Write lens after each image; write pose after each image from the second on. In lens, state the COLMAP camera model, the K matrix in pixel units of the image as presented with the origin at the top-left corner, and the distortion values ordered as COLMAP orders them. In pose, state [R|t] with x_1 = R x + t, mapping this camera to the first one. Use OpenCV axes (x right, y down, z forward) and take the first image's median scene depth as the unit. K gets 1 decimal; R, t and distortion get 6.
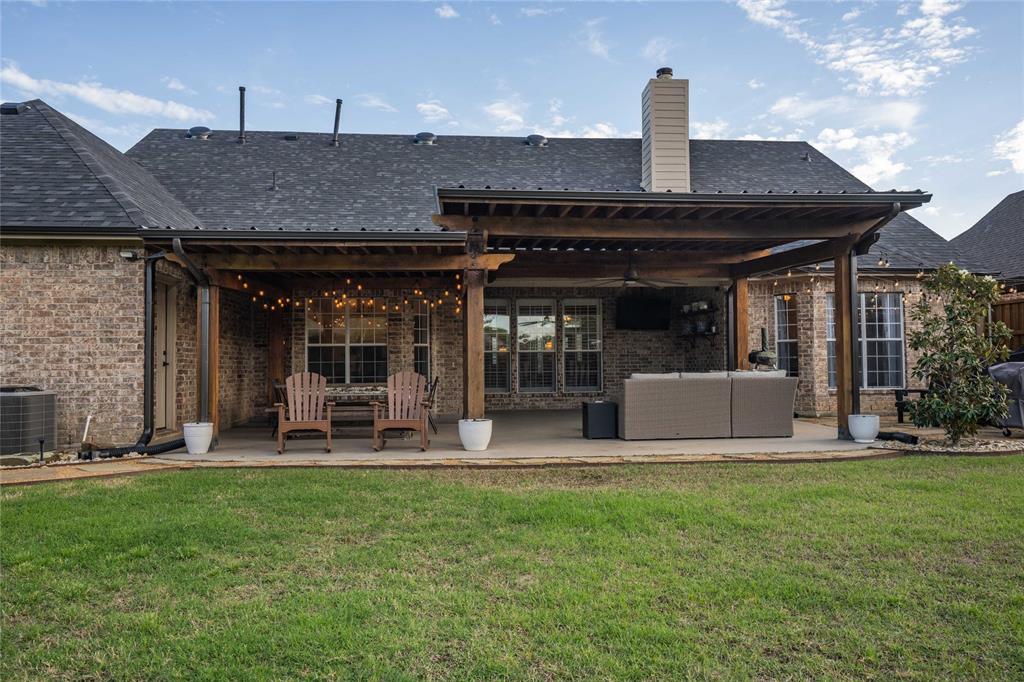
lens RADIAL K [[767.4, 0, 512.9], [0, 767.4, 342.2], [0, 0, 1]] dist [-0.000325, -0.000039]
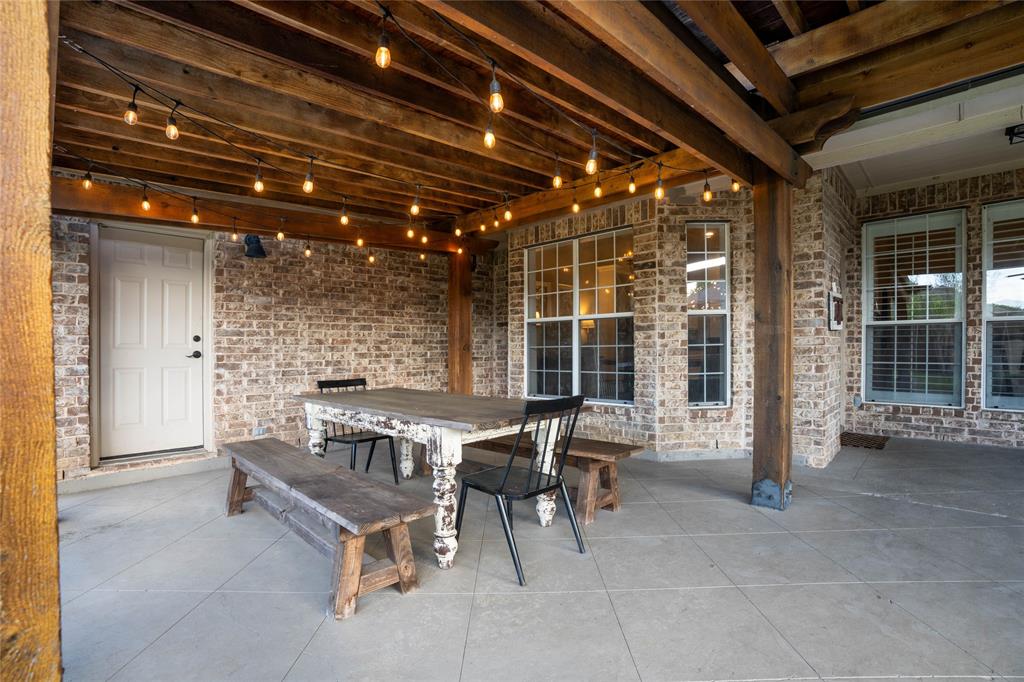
lens RADIAL K [[470.5, 0, 510.8], [0, 470.5, 344.4], [0, 0, 1]] dist [-0.023089, 0.006020]
pose [[0.680453, -0.001745, -0.732790, 0.019727], [0.030574, 0.999194, 0.026012, 0.013107], [0.732154, -0.040104, 0.679958, 0.708099]]
